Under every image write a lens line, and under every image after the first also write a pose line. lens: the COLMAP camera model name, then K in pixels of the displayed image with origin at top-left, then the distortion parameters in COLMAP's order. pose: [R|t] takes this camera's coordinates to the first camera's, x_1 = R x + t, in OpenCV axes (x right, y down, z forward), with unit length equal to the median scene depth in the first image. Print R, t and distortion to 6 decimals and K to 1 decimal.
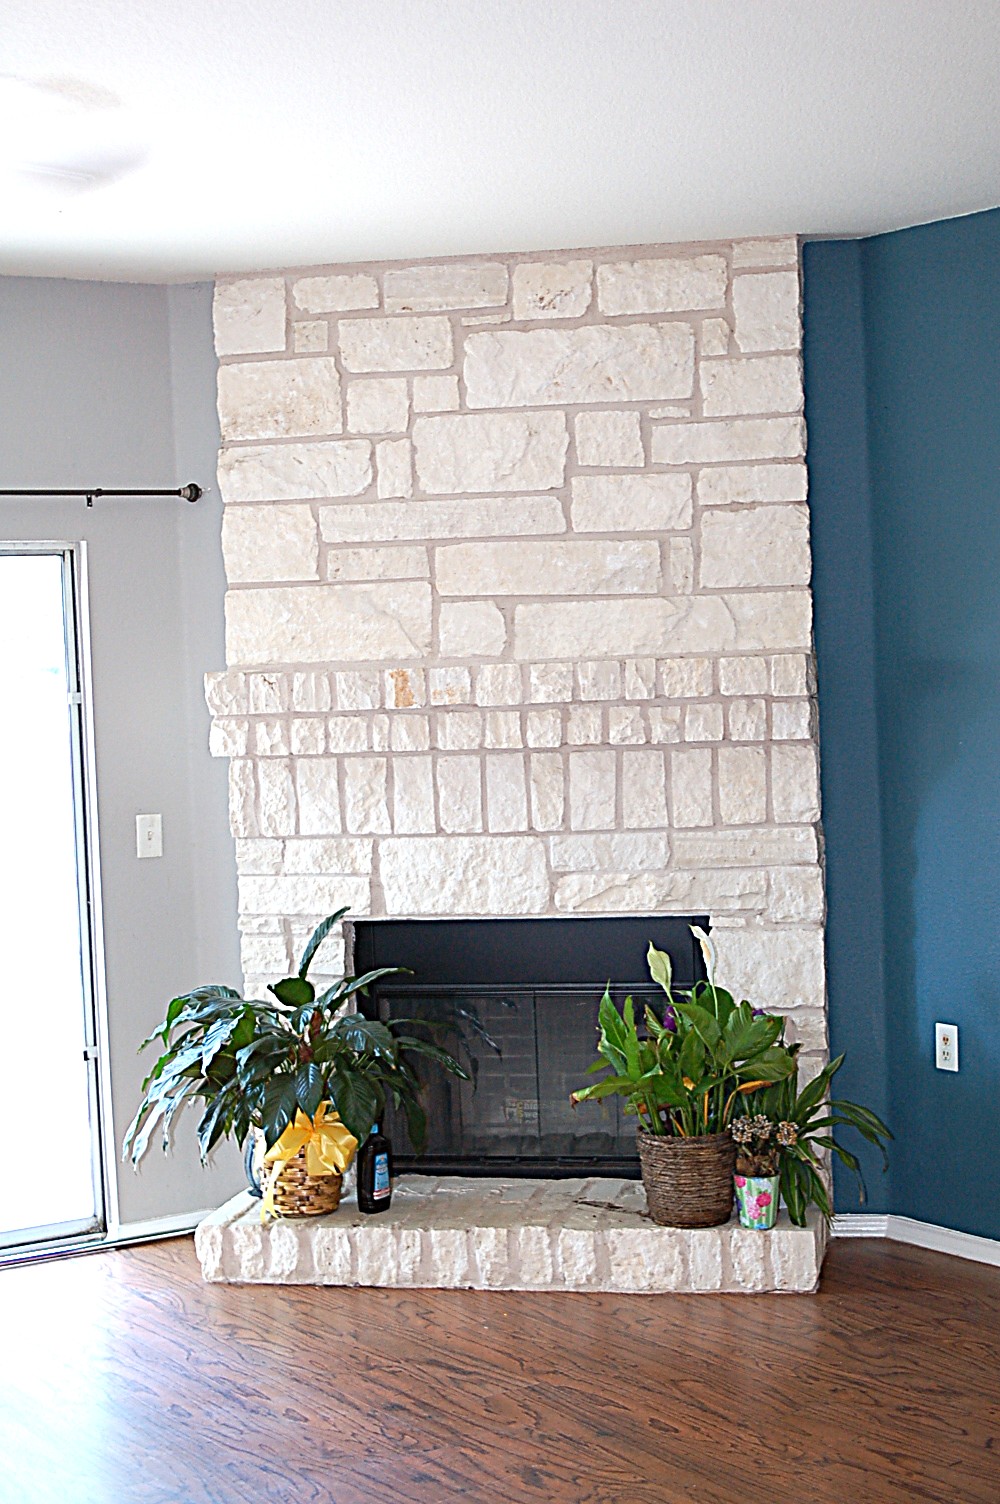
lens RADIAL K [[2248.6, 0, 496.7], [0, 2248.6, 767.8], [0, 0, 1]] dist [-0.138977, 0.063358]
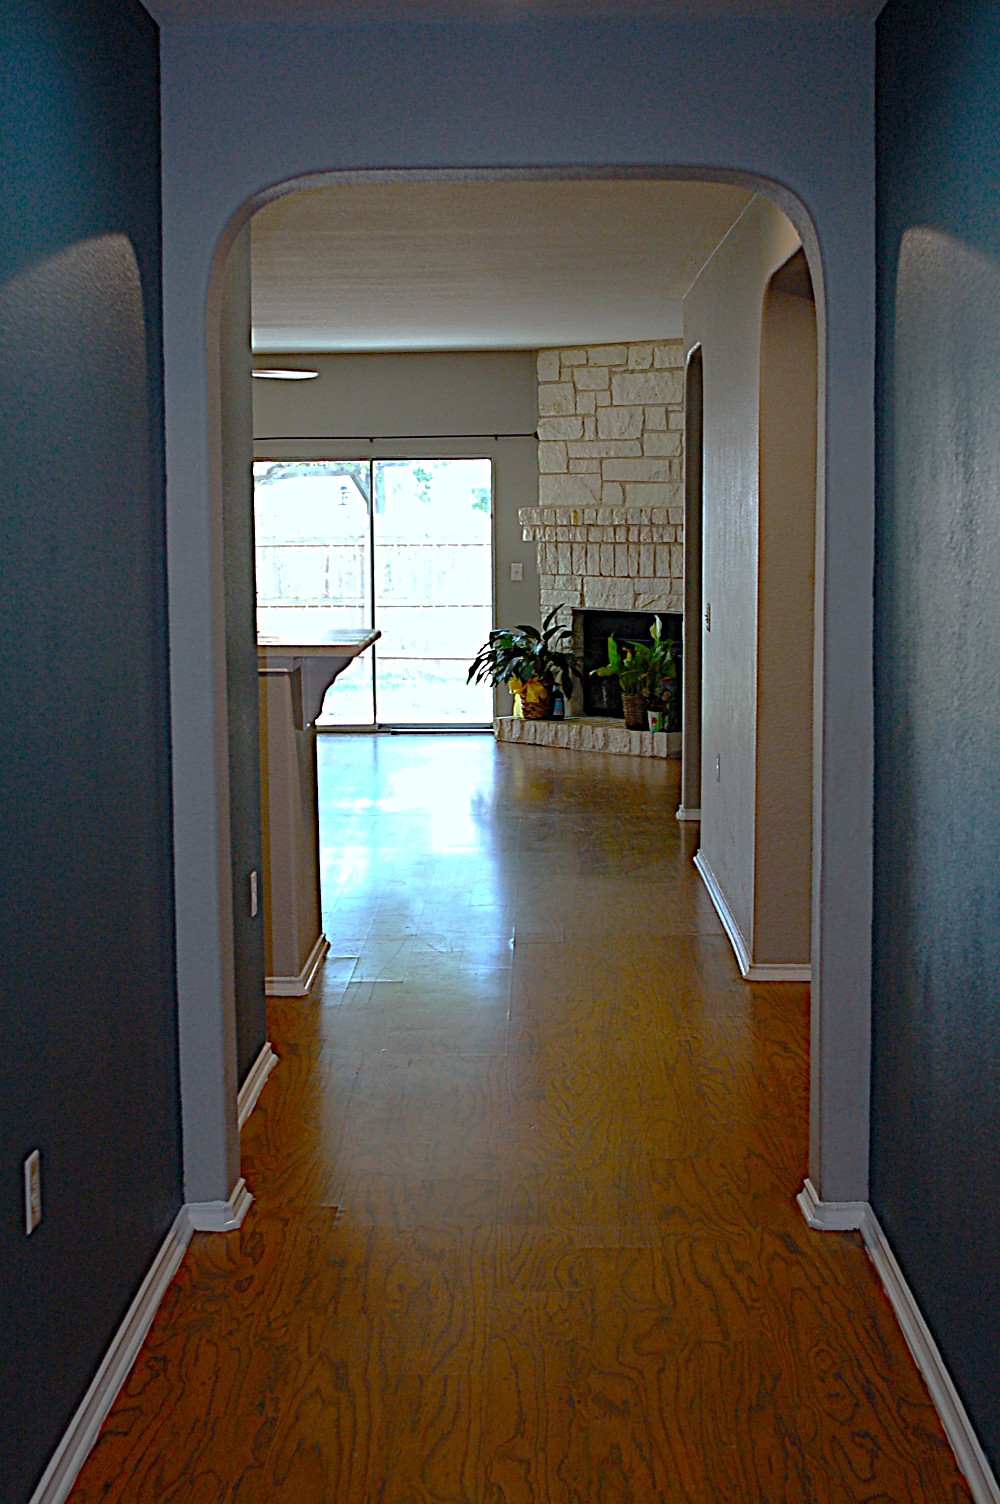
lens RADIAL K [[2248.6, 0, 496.7], [0, 2248.6, 767.8], [0, 0, 1]] dist [-0.138977, 0.063358]
pose [[0.812661, 0.097677, -0.574491, 1.367058], [-0.048913, 0.993807, 0.099780, -0.001713], [0.580680, -0.052988, 0.812406, -1.130740]]
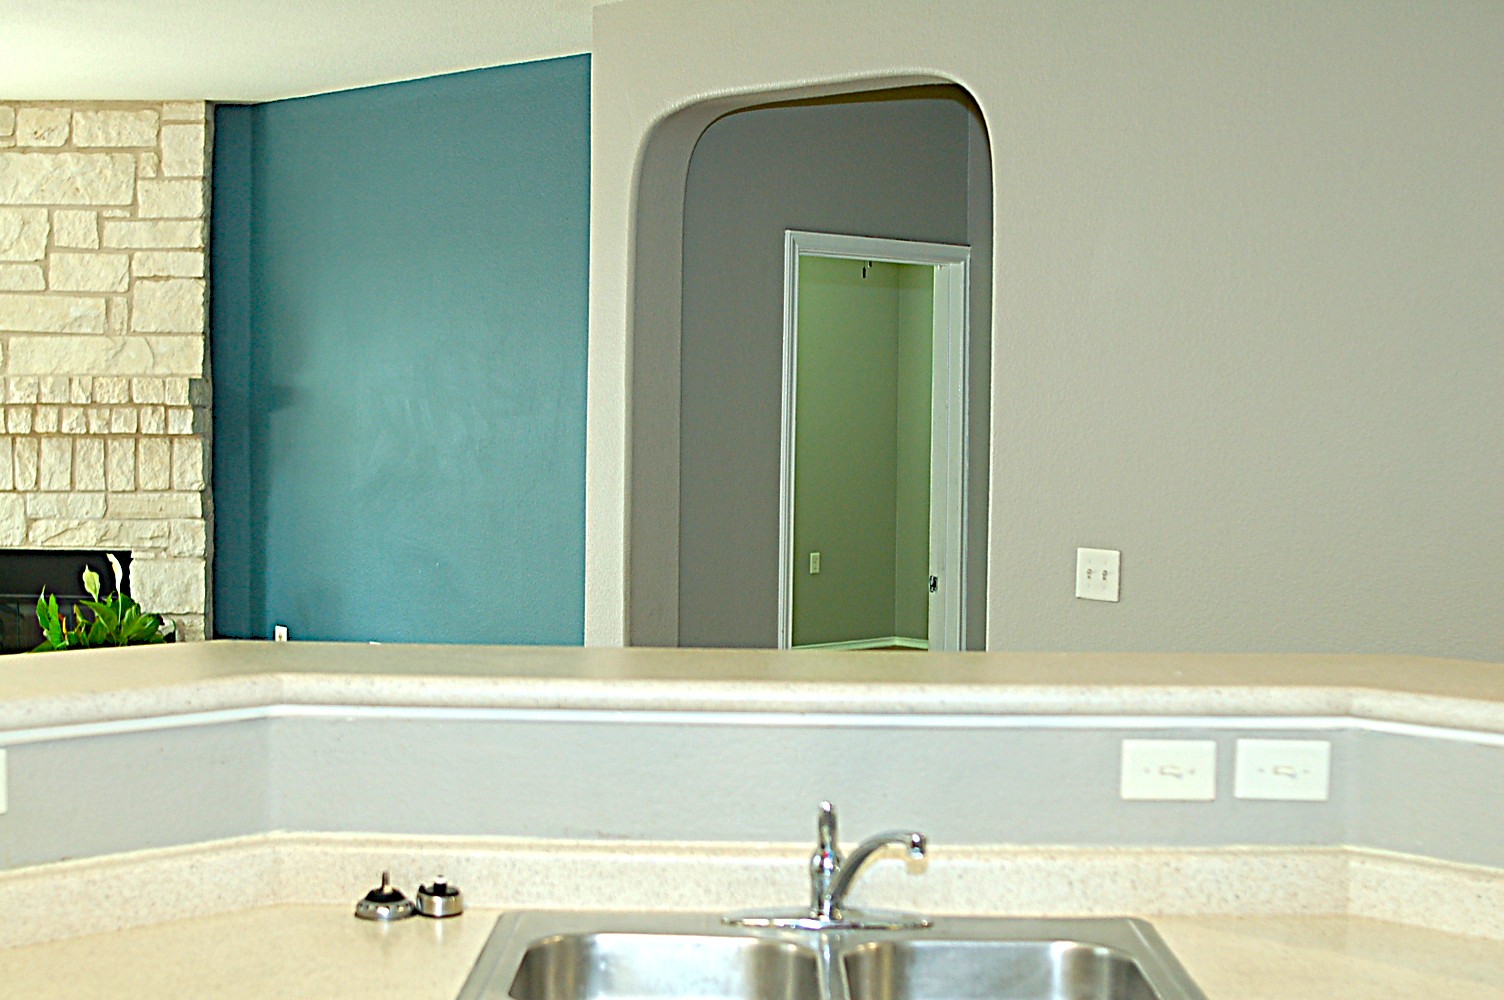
lens RADIAL K [[2248.6, 0, 741.4], [0, 2248.6, 496.3], [0, 0, 1]] dist [-0.138977, 0.063358]
pose [[0.983085, 0.039887, 0.178753, 0.229848], [-0.038726, 0.999200, -0.009982, 0.029075], [-0.179008, 0.002891, 0.983843, -0.535569]]
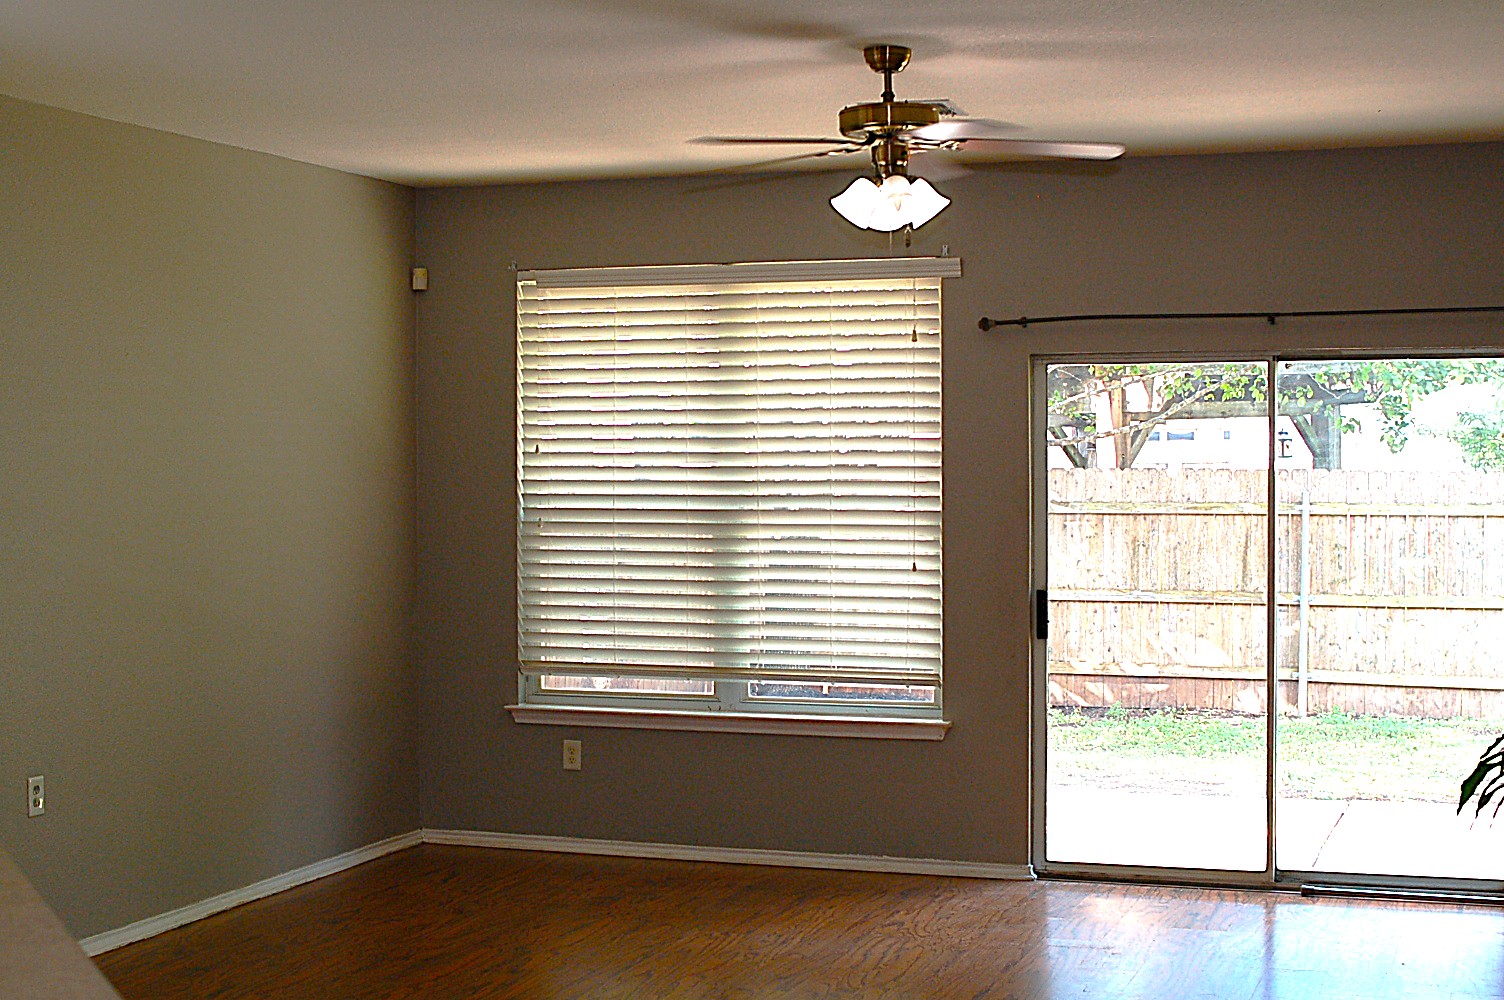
lens RADIAL K [[2248.6, 0, 741.4], [0, 2248.6, 496.3], [0, 0, 1]] dist [-0.138977, 0.063358]
pose [[0.584093, 0.046216, -0.810370, 0.601994], [-0.057001, 0.998248, 0.015846, -0.011296], [0.809683, 0.036937, 0.585705, -0.096133]]
